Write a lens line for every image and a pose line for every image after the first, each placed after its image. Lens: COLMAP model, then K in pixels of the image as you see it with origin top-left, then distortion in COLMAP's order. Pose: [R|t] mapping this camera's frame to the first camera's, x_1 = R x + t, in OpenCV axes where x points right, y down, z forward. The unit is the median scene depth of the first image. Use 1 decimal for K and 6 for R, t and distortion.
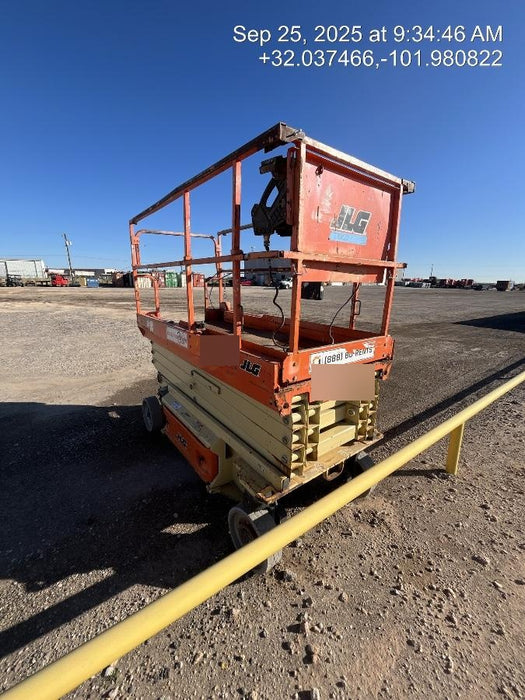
lens RADIAL K [[280.5, 0, 262.7], [0, 280.5, 359.4], [0, 0, 1]] dist [0.000656, -0.000968]
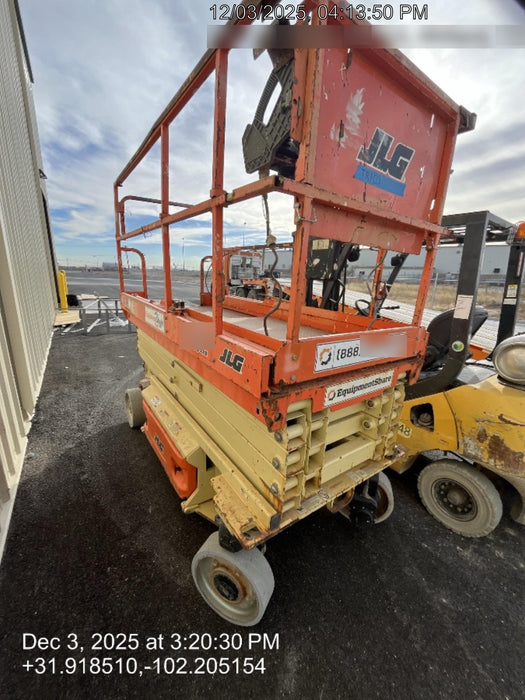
lens RADIAL K [[280.5, 0, 258.1], [0, 280.5, 357.4], [0, 0, 1]] dist [0.000656, -0.000968]
pose [[0.998230, 0.048375, -0.034589, 0.043510], [-0.047970, 0.998771, 0.012447, 0.010238], [0.035149, -0.010766, 0.999324, 0.270302]]
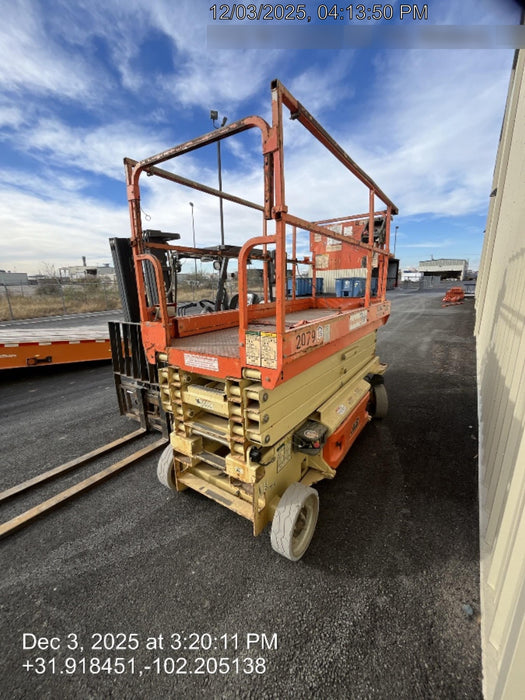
lens RADIAL K [[280.5, 0, 262.1], [0, 280.5, 351.3], [0, 0, 1]] dist [0.000656, -0.000968]
pose [[-0.313202, -0.237781, 0.919437, -1.665437], [0.273144, 0.904685, 0.327012, -0.586567], [-0.909559, 0.353559, -0.218401, 2.285995]]
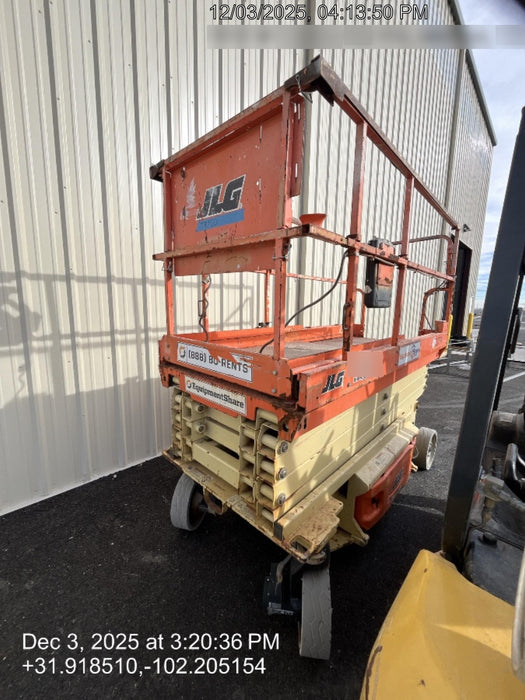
lens RADIAL K [[280.5, 0, 272.2], [0, 280.5, 362.8], [0, 0, 1]] dist [0.000656, -0.000968]
pose [[0.179589, 0.197386, -0.963736, 1.171835], [-0.283355, 0.948523, 0.141468, -0.181393], [0.942050, 0.247674, 0.226274, 1.007108]]
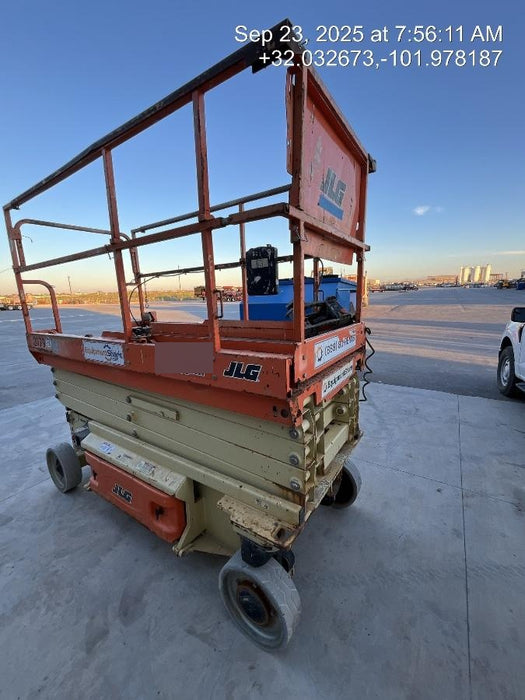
lens RADIAL K [[280.5, 0, 261.5], [0, 280.5, 360.5], [0, 0, 1]] dist [0.000656, -0.000968]
pose [[0.944982, -0.121135, 0.303867, -0.199632], [0.138323, 0.989747, -0.035605, 0.031655], [-0.296439, 0.075678, 0.952049, 0.259135]]
